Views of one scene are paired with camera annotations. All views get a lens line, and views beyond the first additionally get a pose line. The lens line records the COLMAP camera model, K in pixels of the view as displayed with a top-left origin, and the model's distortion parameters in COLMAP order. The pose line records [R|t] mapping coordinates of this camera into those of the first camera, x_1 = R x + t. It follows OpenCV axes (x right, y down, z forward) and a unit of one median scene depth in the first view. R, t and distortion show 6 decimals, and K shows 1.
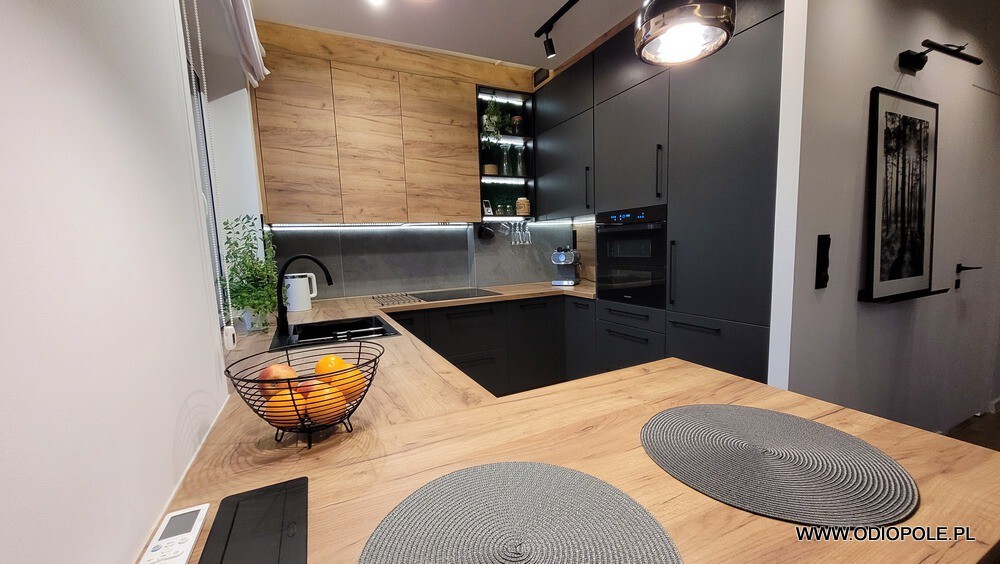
lens RADIAL K [[395.0, 0, 499.1], [0, 395.0, 291.5], [0, 0, 1]] dist [0.006734, -0.002105]
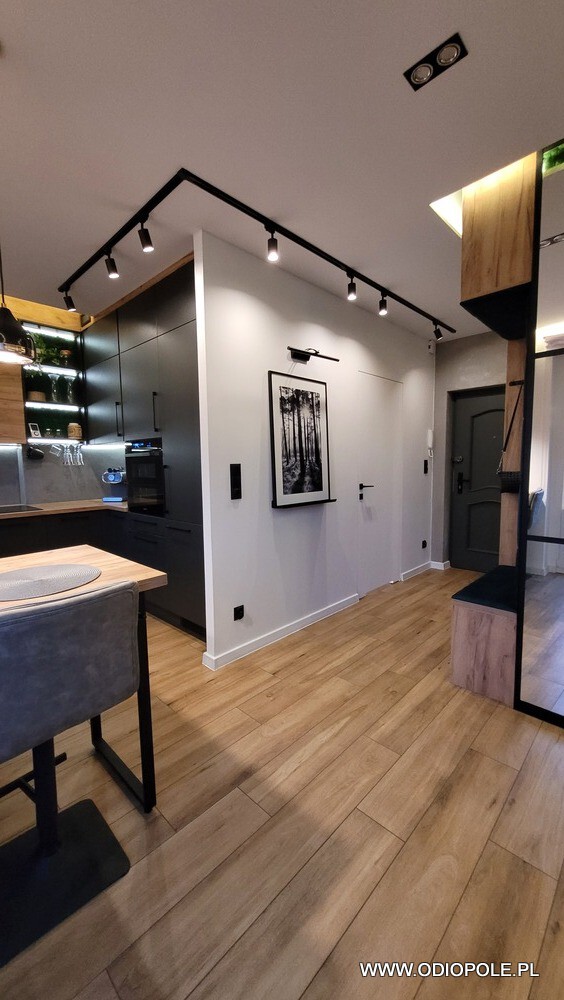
lens RADIAL K [[395.0, 0, 271.5], [0, 395.0, 497.8], [0, 0, 1]] dist [0.006734, -0.002105]
pose [[0.943534, -0.009248, 0.331146, 0.275783], [0.020006, 0.999376, -0.029094, 0.020993], [-0.330670, 0.034076, 0.943131, -0.290979]]
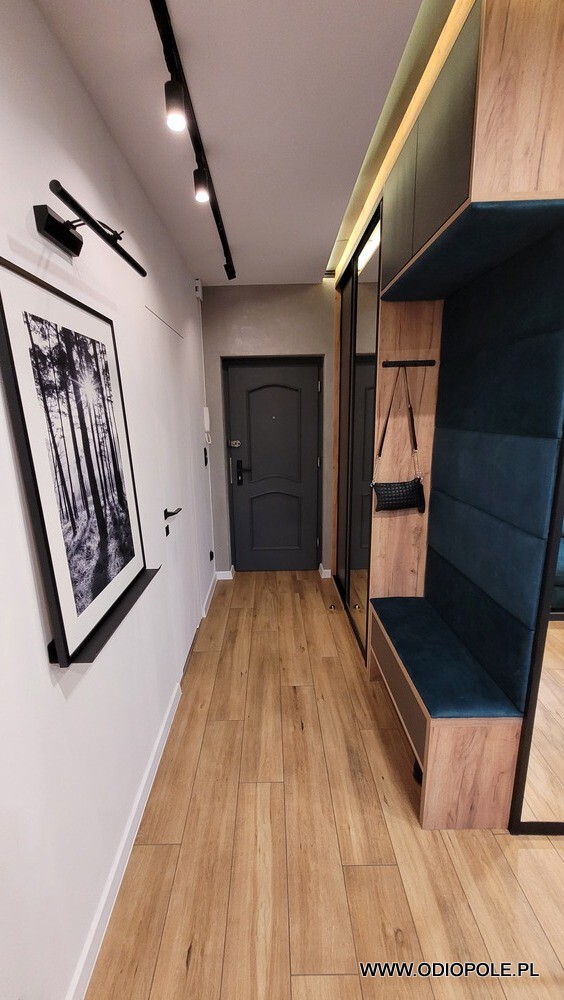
lens RADIAL K [[395.0, 0, 274.7], [0, 395.0, 499.4], [0, 0, 1]] dist [0.006734, -0.002105]
pose [[0.432781, -0.170183, 0.885290, 0.406098], [0.108523, 0.984713, 0.136244, -0.163536], [-0.894943, 0.037110, 0.444634, 0.322697]]
